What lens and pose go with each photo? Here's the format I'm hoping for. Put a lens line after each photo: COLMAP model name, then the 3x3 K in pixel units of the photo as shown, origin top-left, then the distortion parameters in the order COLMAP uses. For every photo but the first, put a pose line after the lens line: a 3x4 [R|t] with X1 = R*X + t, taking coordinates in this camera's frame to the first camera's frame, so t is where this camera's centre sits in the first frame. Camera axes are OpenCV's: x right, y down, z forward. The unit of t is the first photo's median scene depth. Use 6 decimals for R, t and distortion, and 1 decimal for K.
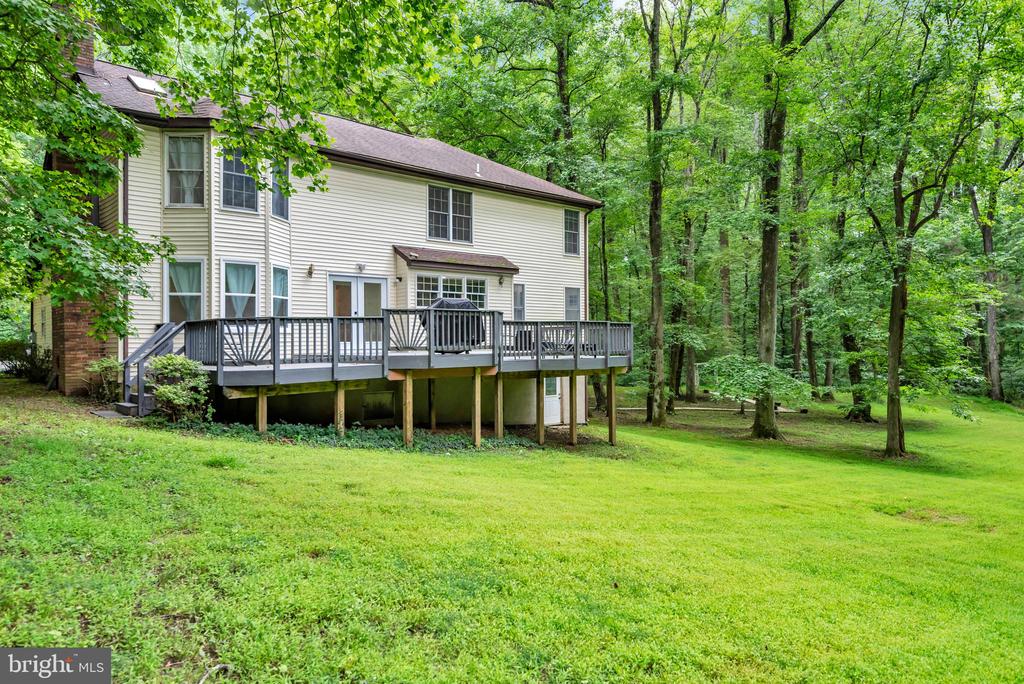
lens RADIAL K [[702.9, 0, 513.0], [0, 702.9, 336.5], [0, 0, 1]] dist [0.001403, 0.000109]
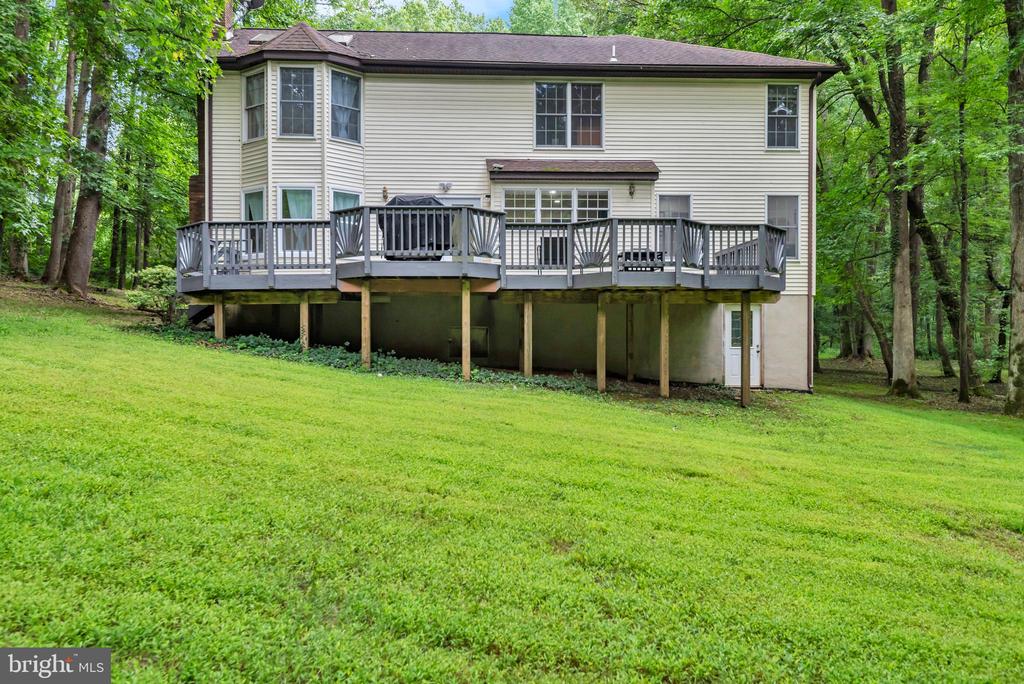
lens RADIAL K [[749.0, 0, 510.9], [0, 749.0, 344.5], [0, 0, 1]] dist [0.021003, -0.001516]
pose [[0.755403, 0.008340, -0.655207, 0.441672], [-0.003024, 0.999953, 0.009241, 0.086477], [0.655253, -0.004999, 0.755393, 0.301778]]
